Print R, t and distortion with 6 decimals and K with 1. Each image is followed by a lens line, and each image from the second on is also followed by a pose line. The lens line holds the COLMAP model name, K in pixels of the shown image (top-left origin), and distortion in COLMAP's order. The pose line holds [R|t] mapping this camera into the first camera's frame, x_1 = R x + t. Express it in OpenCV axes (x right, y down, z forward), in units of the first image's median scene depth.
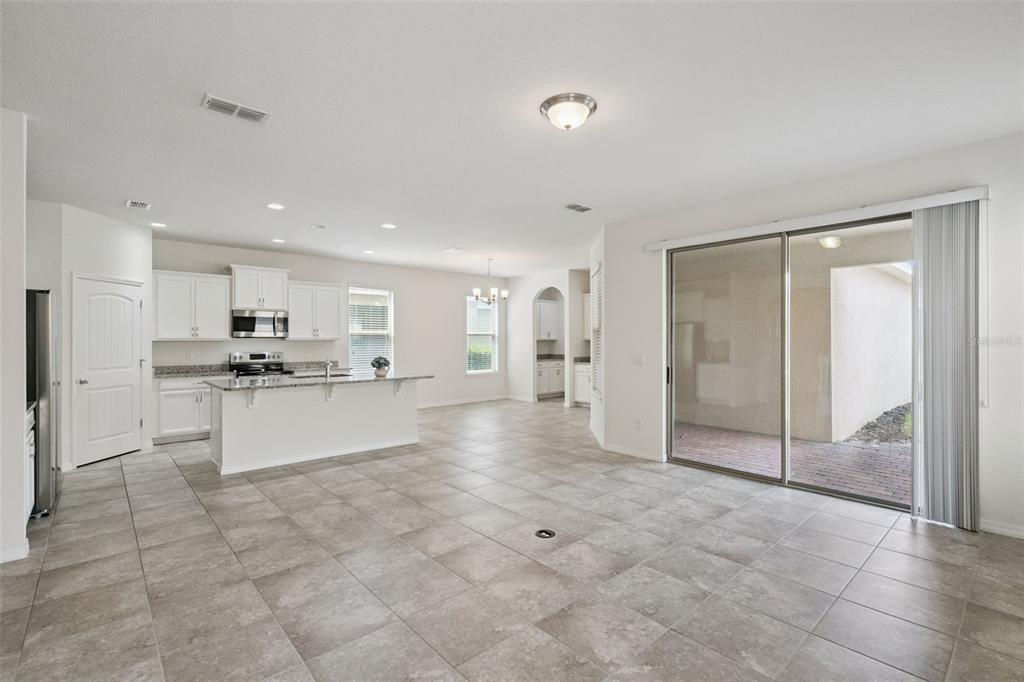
lens RADIAL K [[470.4, 0, 512.0], [0, 470.4, 341.0], [0, 0, 1]] dist [-0.001636, 0.000036]
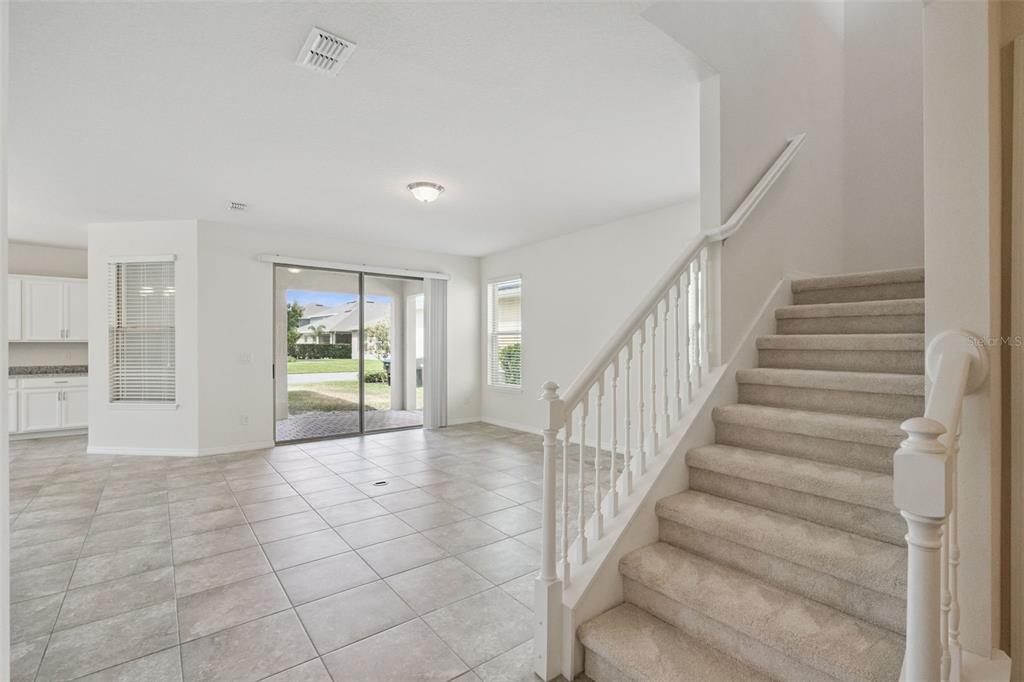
lens RADIAL K [[459.3, 0, 512.1], [0, 459.3, 344.8], [0, 0, 1]] dist [0.000585, 0.000121]
pose [[0.070208, 0.001788, 0.997531, -0.766176], [0.005143, 0.999984, -0.002154, 0.012827], [-0.997519, 0.005282, 0.070198, 0.340043]]
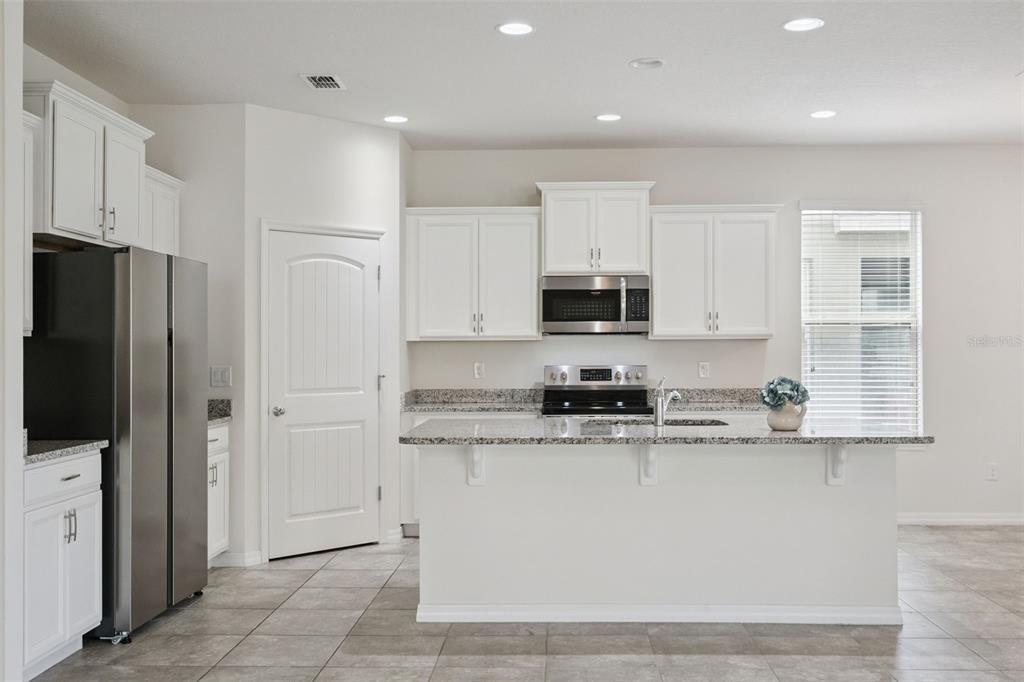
lens RADIAL K [[1012.0, 0, 524.9], [0, 1012.0, 341.0], [0, 0, 1]] dist [0.005894, 0.004680]
pose [[0.722649, -0.007929, -0.691170, 0.148147], [0.002118, 0.999955, -0.009257, 0.012398], [0.691212, 0.005225, 0.722633, 0.308592]]
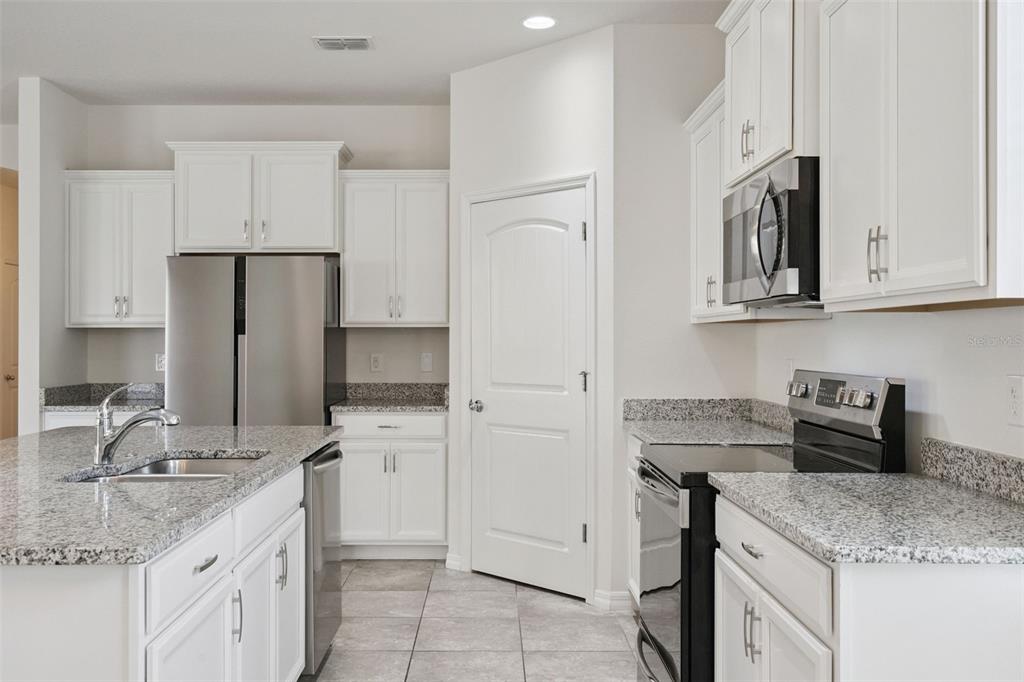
lens RADIAL K [[903.3, 0, 488.9], [0, 903.3, 327.0], [0, 0, 1]] dist [0.002348, 0.002827]
pose [[-0.670558, -0.003205, -0.741851, -0.192729], [0.002384, 0.999976, -0.006474, 0.007188], [0.741854, -0.006109, -0.670534, 1.613657]]
